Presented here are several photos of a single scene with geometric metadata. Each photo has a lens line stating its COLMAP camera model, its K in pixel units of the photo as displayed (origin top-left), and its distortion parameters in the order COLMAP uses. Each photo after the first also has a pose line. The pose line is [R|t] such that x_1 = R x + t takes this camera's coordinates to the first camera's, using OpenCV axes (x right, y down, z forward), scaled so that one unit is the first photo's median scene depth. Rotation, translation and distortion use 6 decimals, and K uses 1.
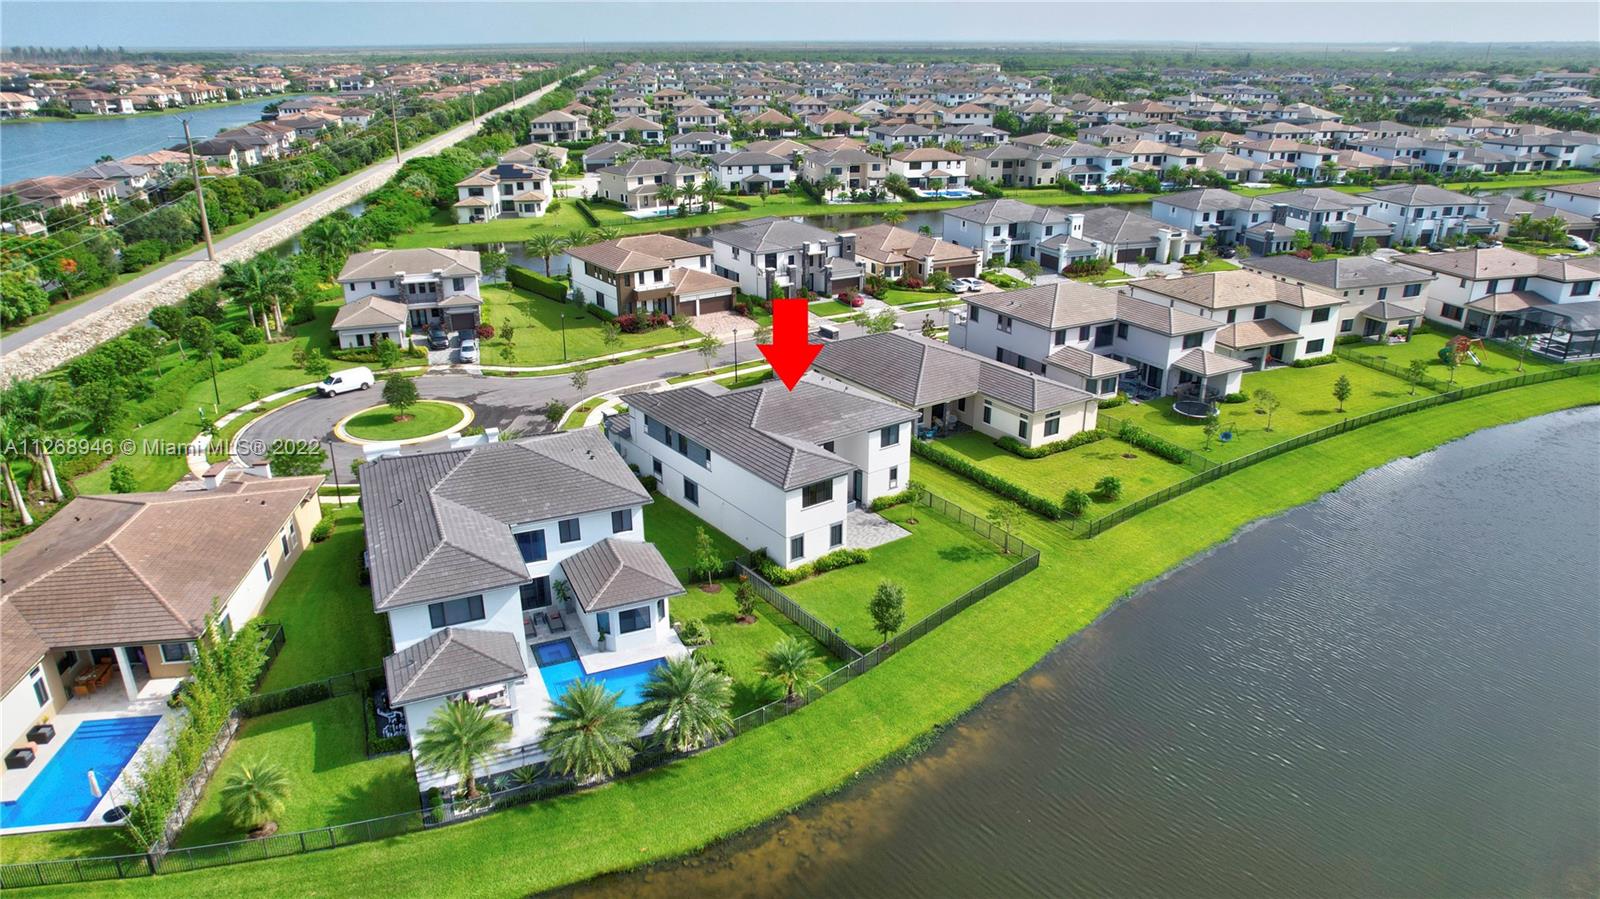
lens RADIAL K [[1028.8, 0, 800.0], [0, 1028.8, 449.5], [0, 0, 1]] dist [-0.023693, 0.002782]
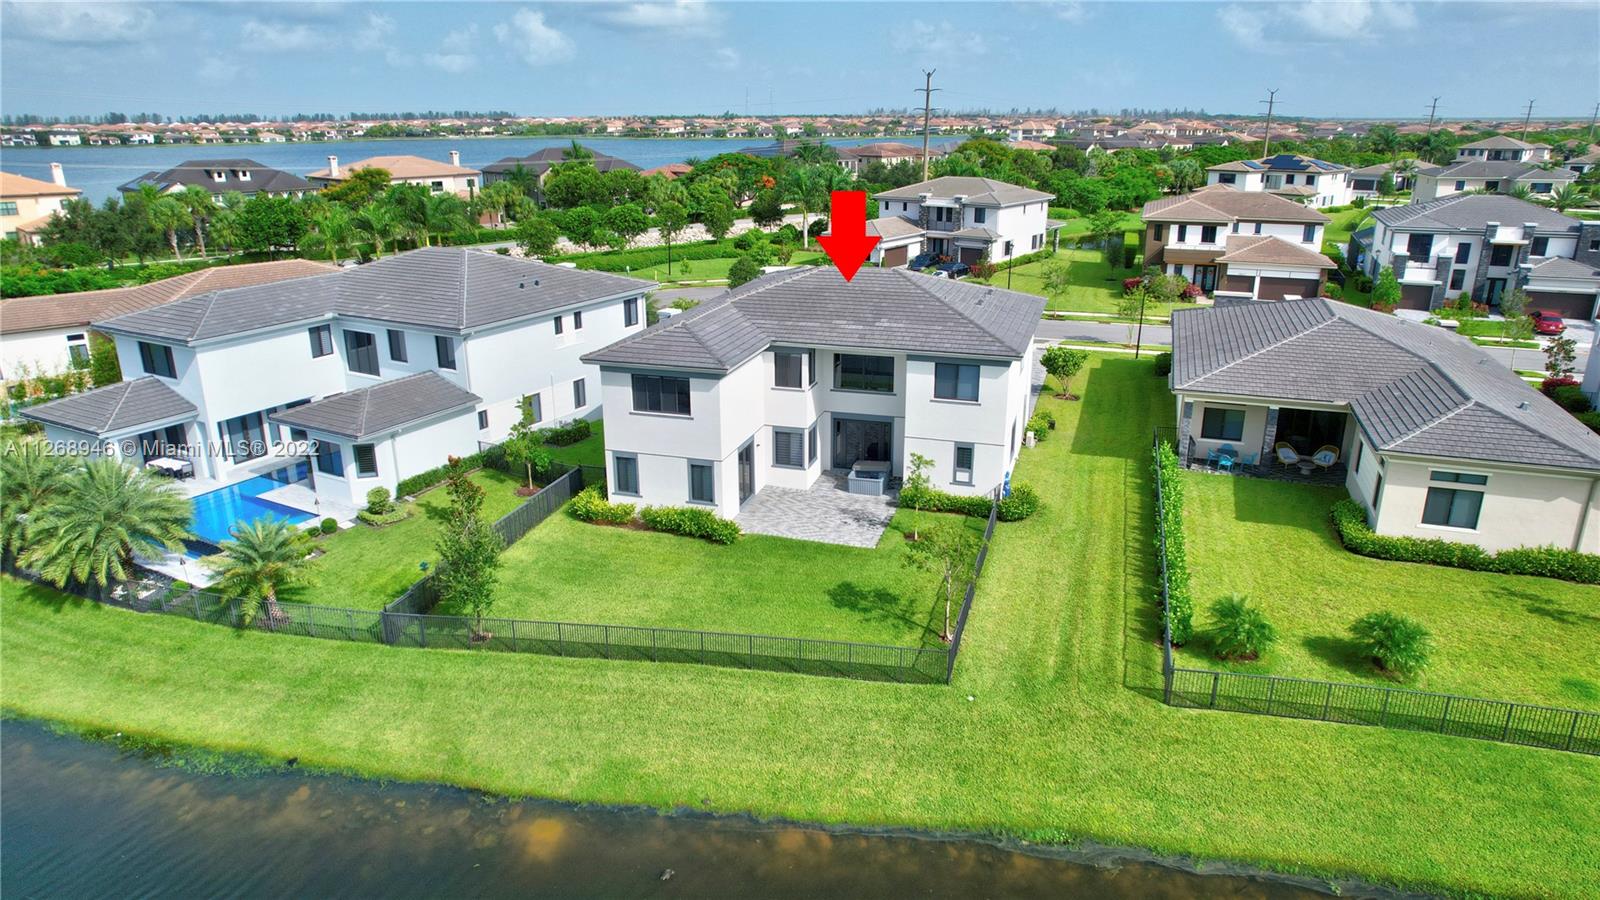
lens RADIAL K [[1028.8, 0, 800.0], [0, 1028.8, 450.0], [0, 0, 1]] dist [-0.023693, 0.002782]
pose [[0.613863, 0.253560, -0.747582, 0.393173], [-0.293933, 0.952332, 0.081648, 0.001204], [0.732650, 0.169618, 0.659131, 0.511446]]
